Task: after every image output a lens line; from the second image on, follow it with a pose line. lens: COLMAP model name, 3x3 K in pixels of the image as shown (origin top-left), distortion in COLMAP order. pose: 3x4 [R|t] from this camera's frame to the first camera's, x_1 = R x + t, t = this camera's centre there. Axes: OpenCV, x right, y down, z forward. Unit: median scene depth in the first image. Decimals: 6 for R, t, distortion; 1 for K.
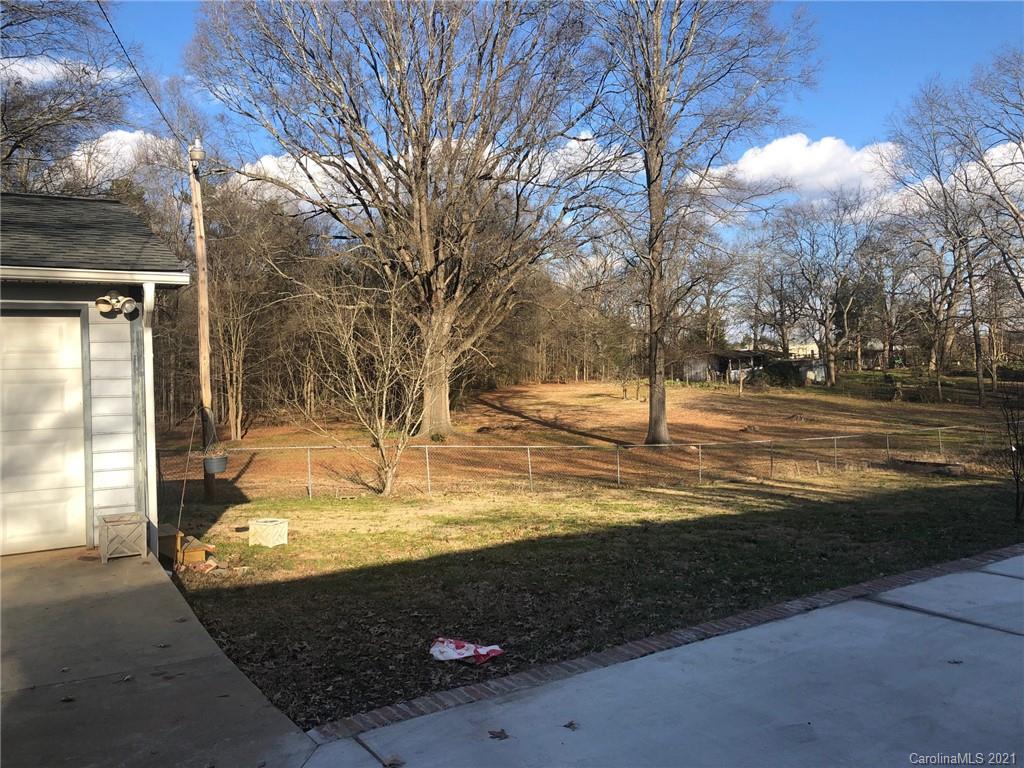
lens RADIAL K [[854.7, 0, 512.7], [0, 854.7, 382.5], [0, 0, 1]] dist [0.019532, 0.002611]
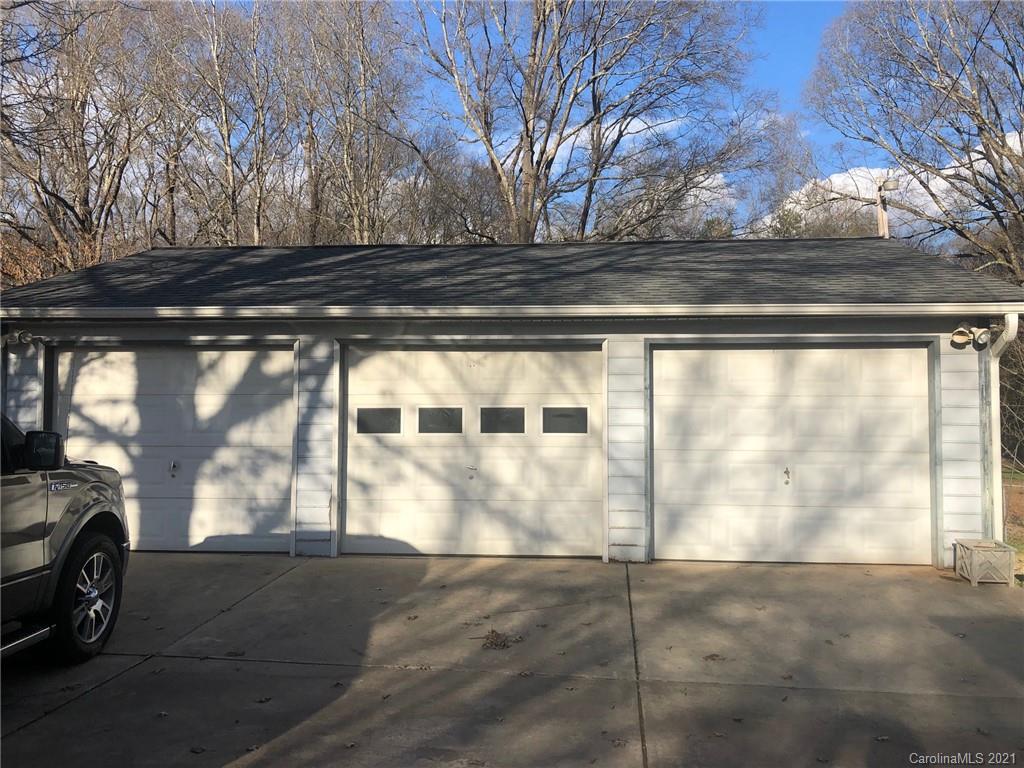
lens RADIAL K [[854.7, 0, 512.3], [0, 854.7, 384.3], [0, 0, 1]] dist [0.019532, 0.002611]
pose [[0.788387, 0.012881, -0.615045, -0.254730], [-0.031812, 0.999297, -0.019849, 0.005597], [0.614356, 0.035215, 0.788242, -0.150093]]
